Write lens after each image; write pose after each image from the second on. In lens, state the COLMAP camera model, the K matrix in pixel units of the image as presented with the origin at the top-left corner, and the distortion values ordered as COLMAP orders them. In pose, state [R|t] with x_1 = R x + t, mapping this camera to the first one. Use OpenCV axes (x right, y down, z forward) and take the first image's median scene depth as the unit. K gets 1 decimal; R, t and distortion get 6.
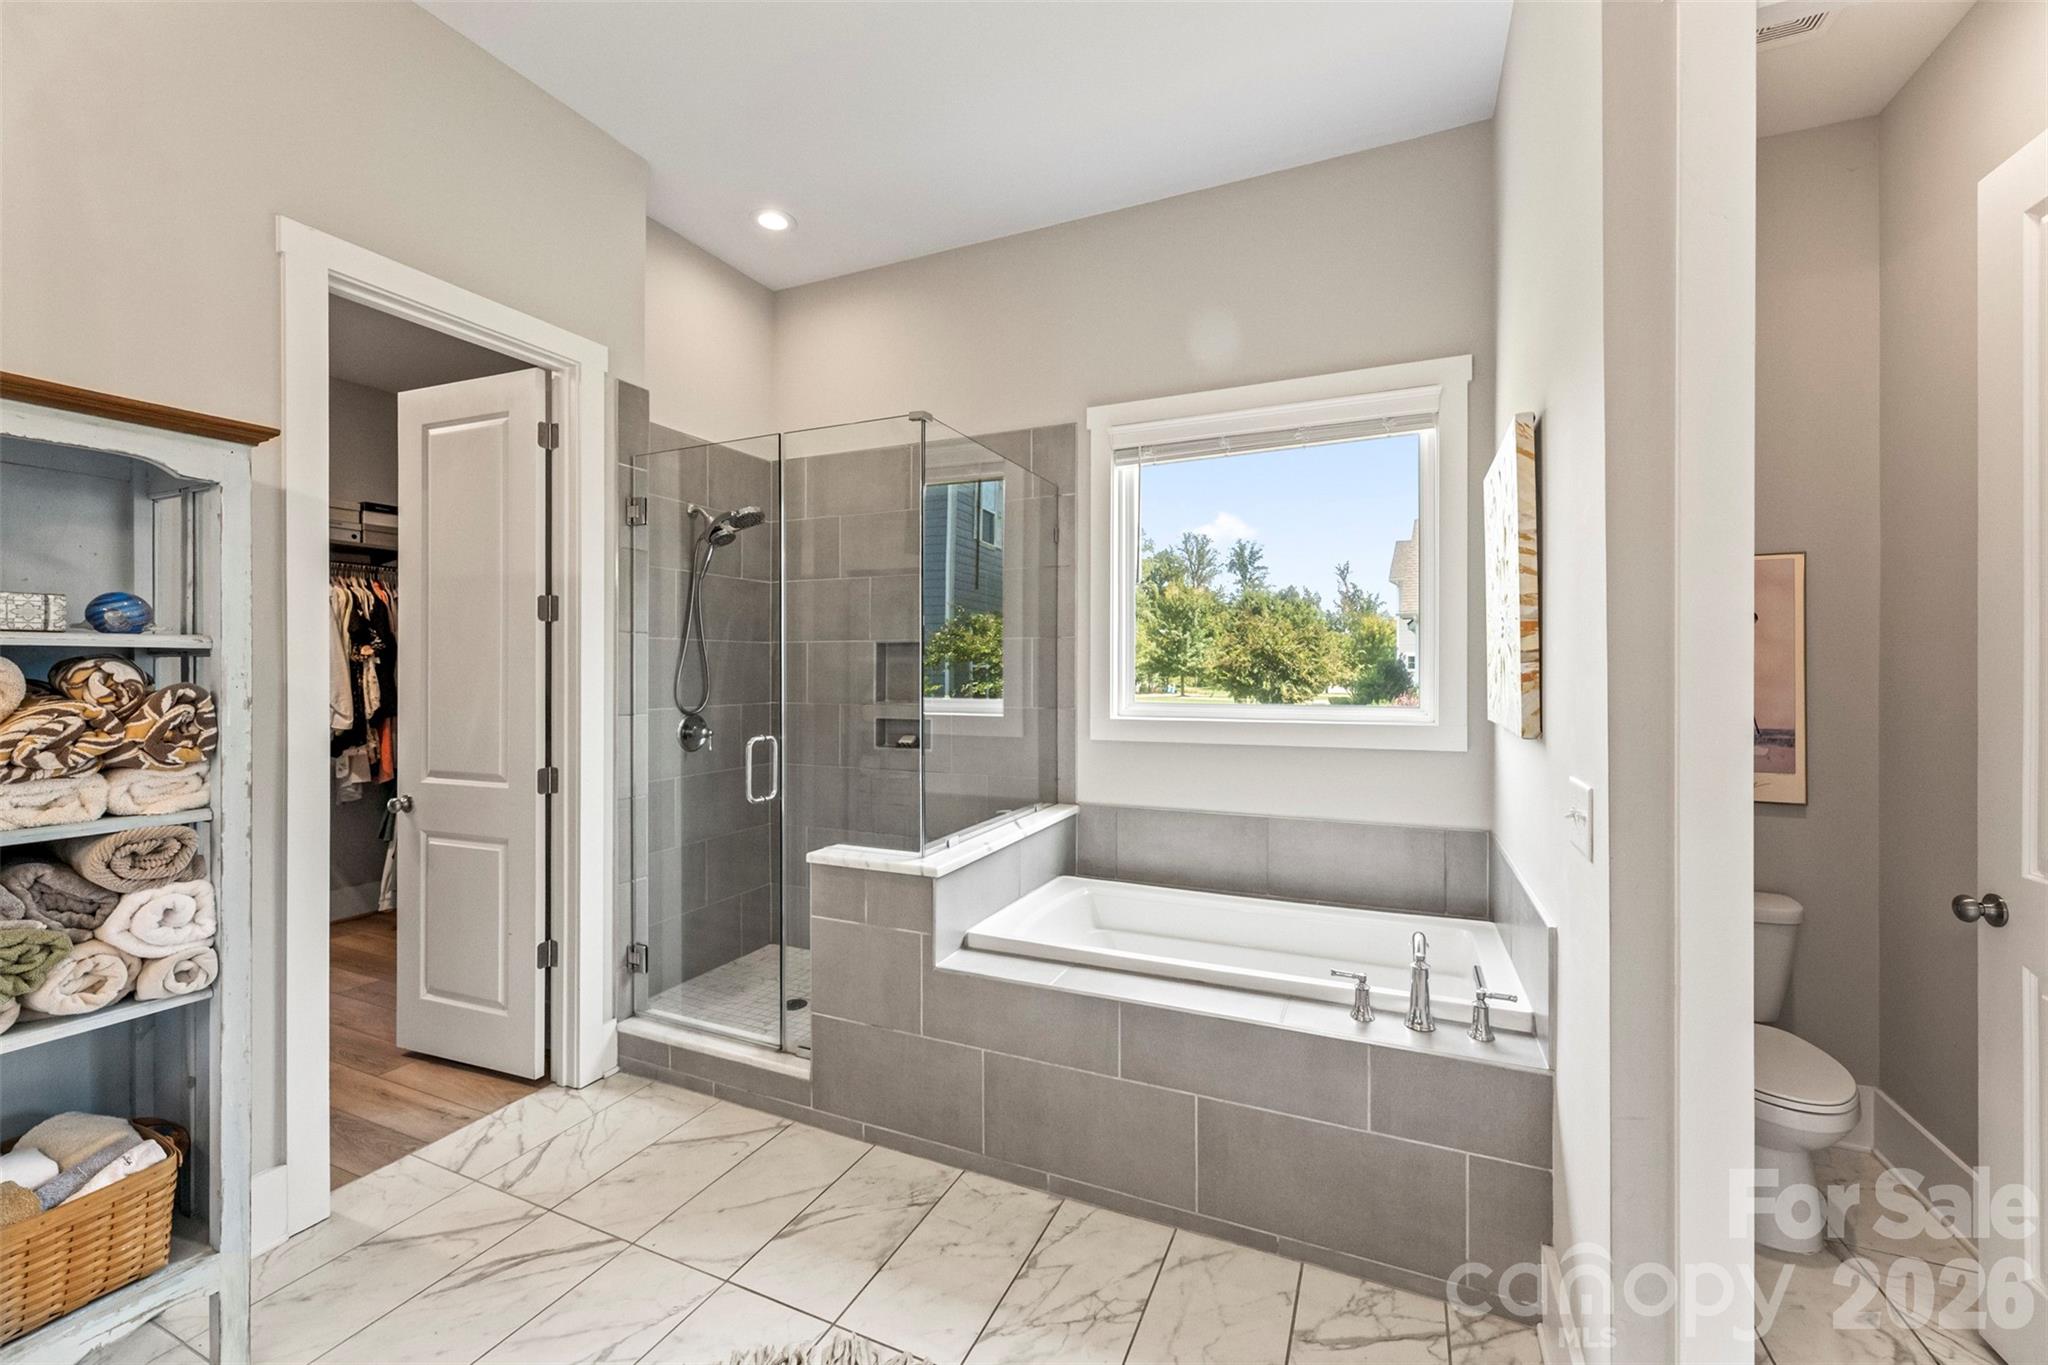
lens RADIAL K [[823.0, 0, 1023.6], [0, 823.0, 668.2], [0, 0, 1]] dist [0.001141, -0.000178]
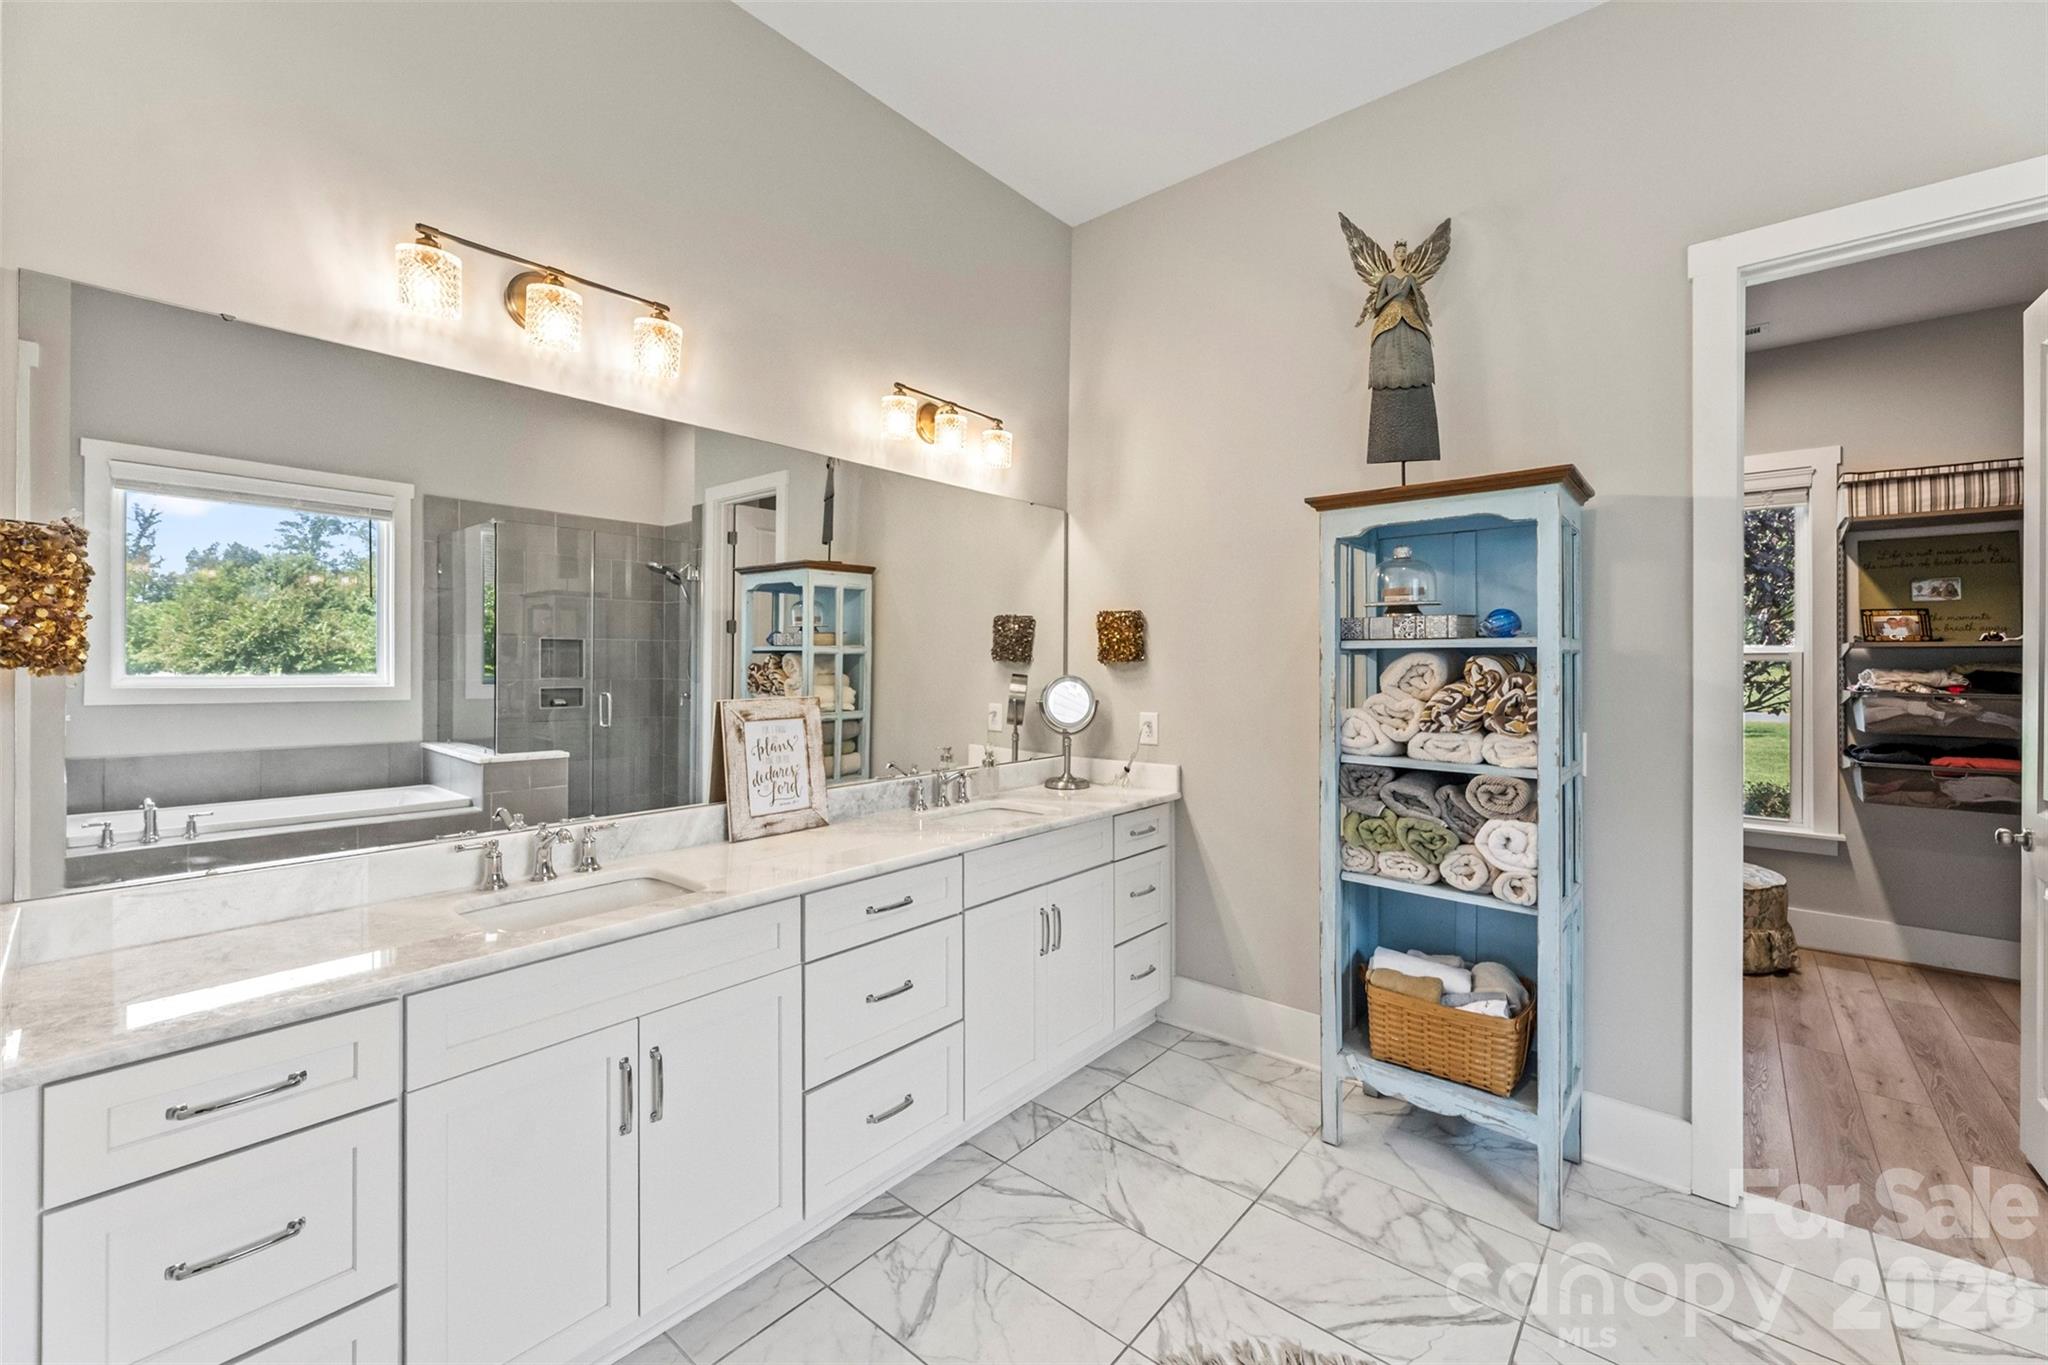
lens RADIAL K [[823.0, 0, 1023.4], [0, 823.0, 669.9], [0, 0, 1]] dist [0.001141, -0.000178]
pose [[-0.275253, 0.003313, -0.961366, 0.506348], [-0.007940, 0.999952, 0.005719, 0.012143], [0.961339, 0.009208, -0.275214, 0.606026]]
